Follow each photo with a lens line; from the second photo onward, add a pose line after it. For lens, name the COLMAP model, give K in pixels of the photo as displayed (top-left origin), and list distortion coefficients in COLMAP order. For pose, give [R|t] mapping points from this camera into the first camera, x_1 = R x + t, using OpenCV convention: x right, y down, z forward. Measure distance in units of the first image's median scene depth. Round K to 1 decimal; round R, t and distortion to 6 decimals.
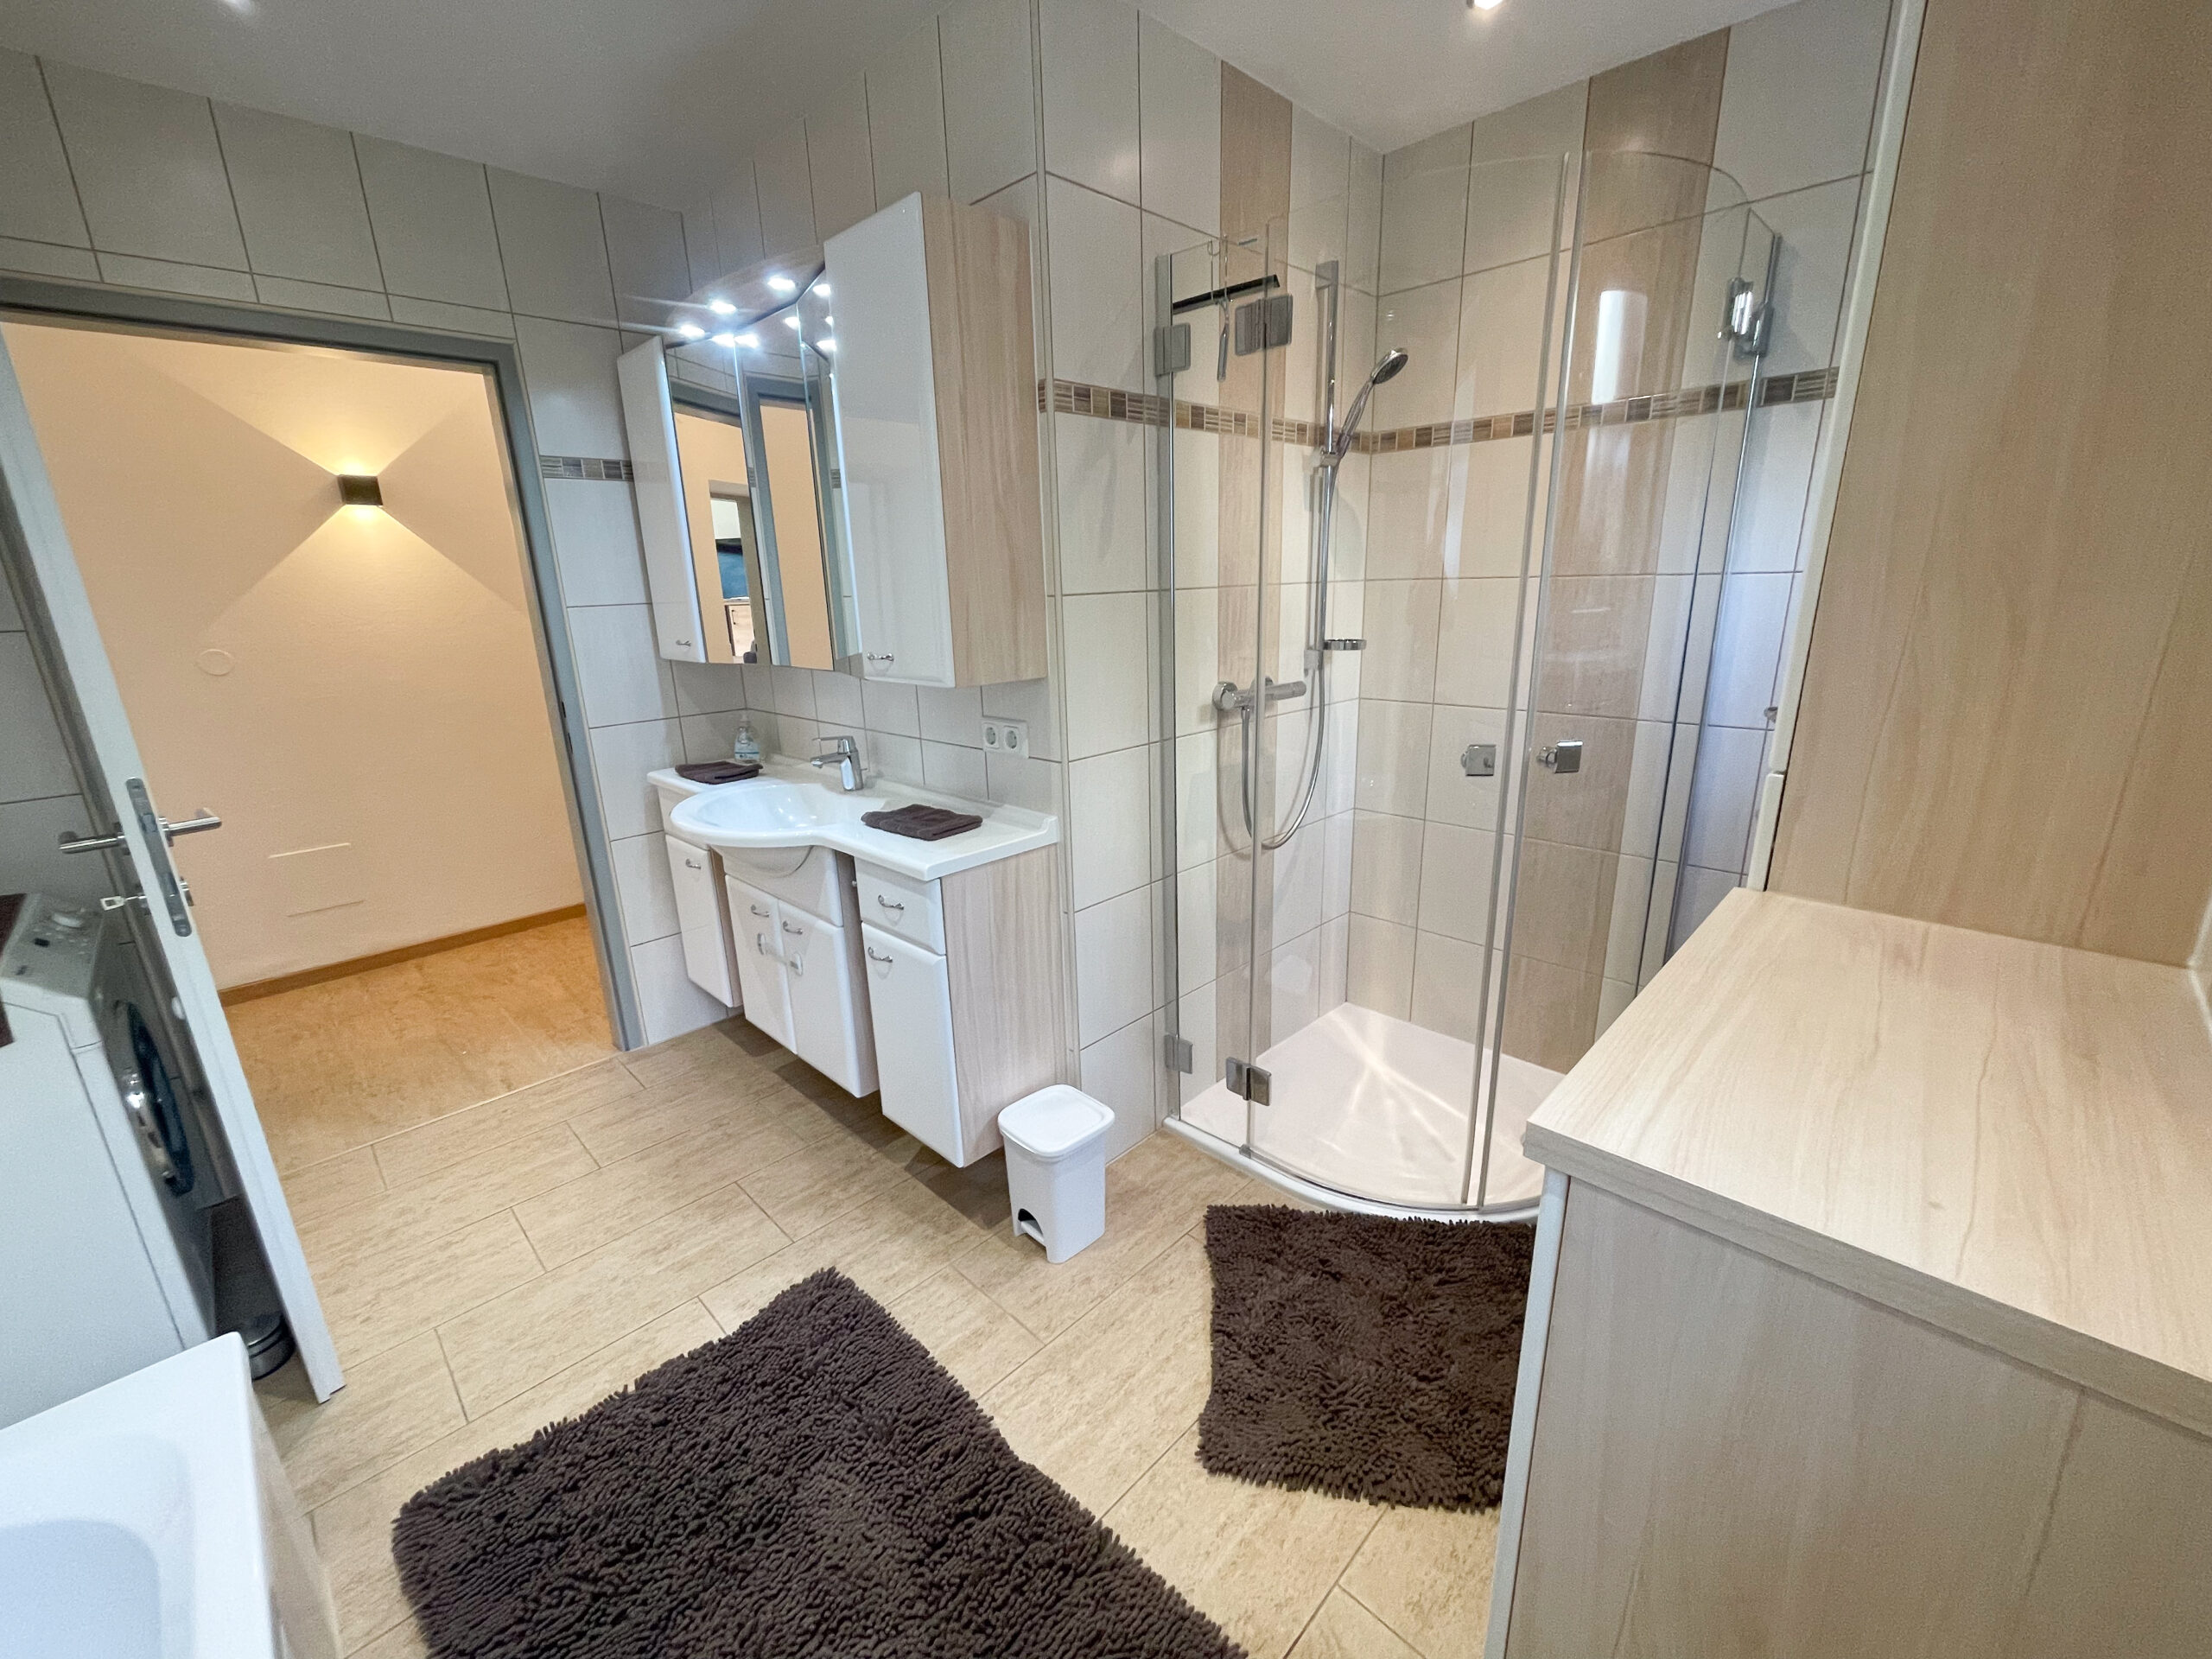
lens RADIAL K [[896.6, 0, 1106.0], [0, 896.6, 829.5], [0, 0, 1]] dist [-0.003053, -0.000186]
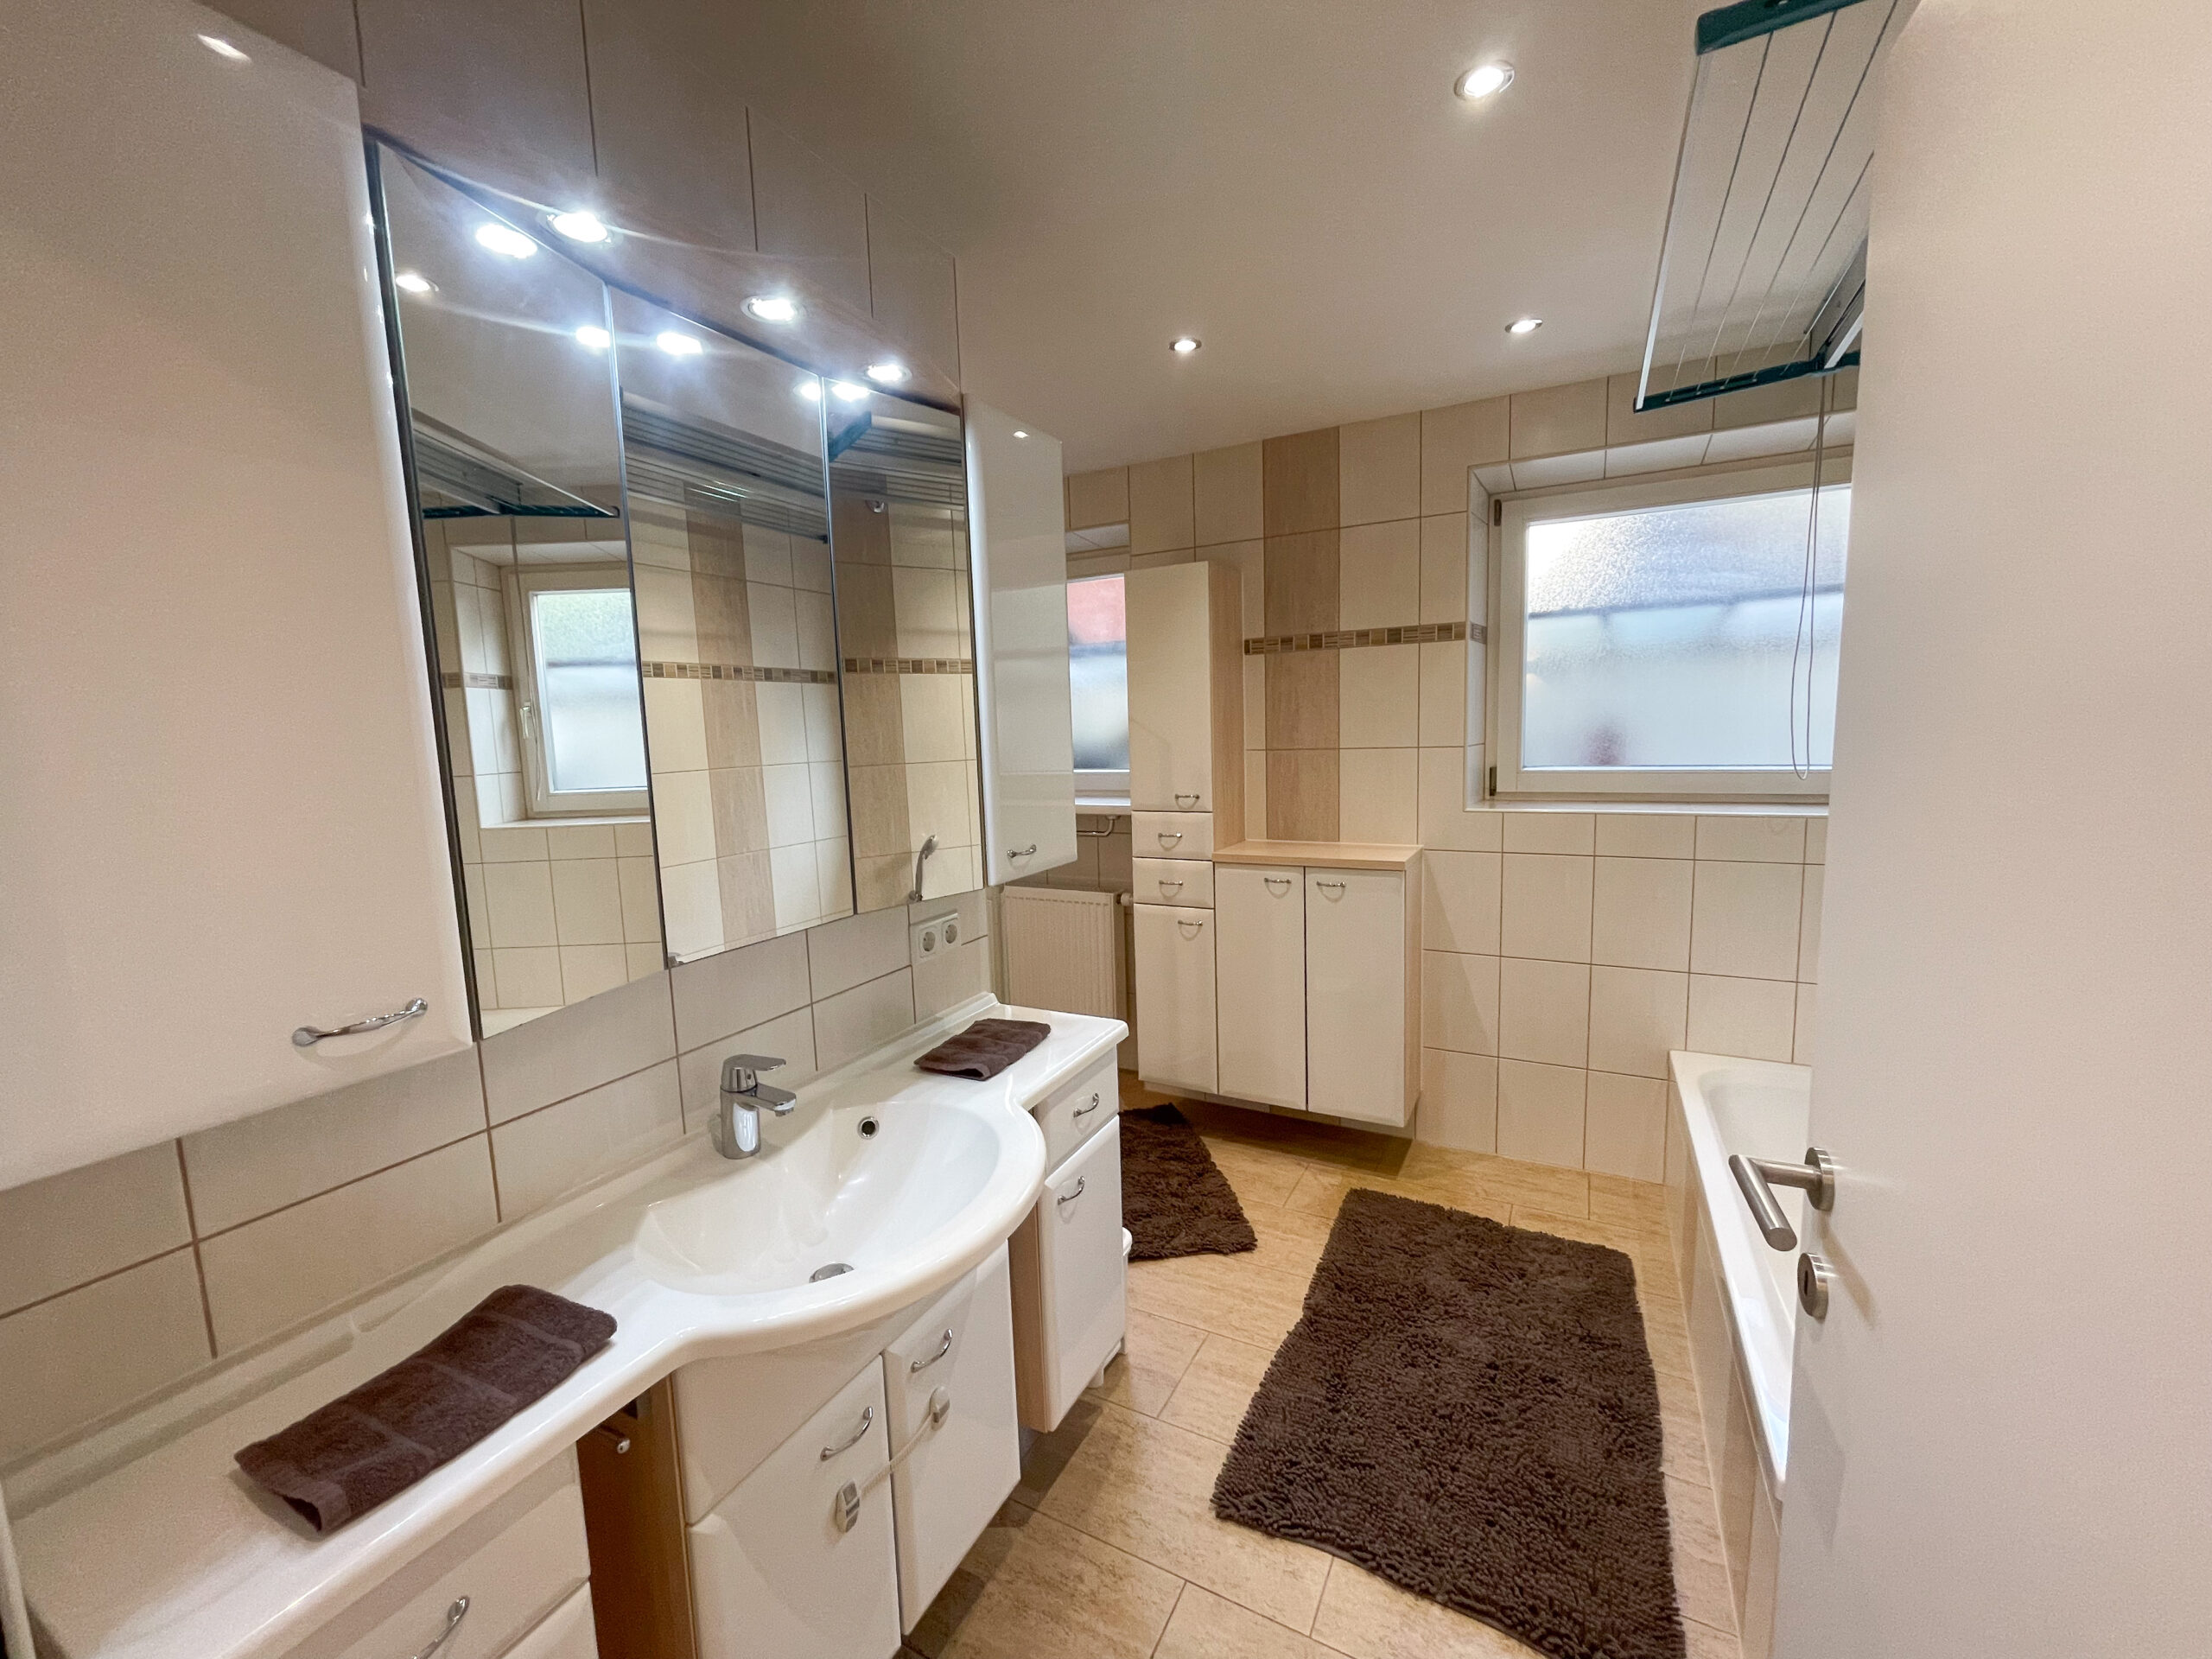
lens RADIAL K [[896.6, 0, 1106.0], [0, 896.6, 829.5], [0, 0, 1]] dist [-0.003053, -0.000186]
pose [[-0.282703, -0.073890, 0.956357, -1.090194], [0.296558, 0.941448, 0.160401, -0.320540], [-0.912213, 0.328961, -0.244238, 1.107207]]
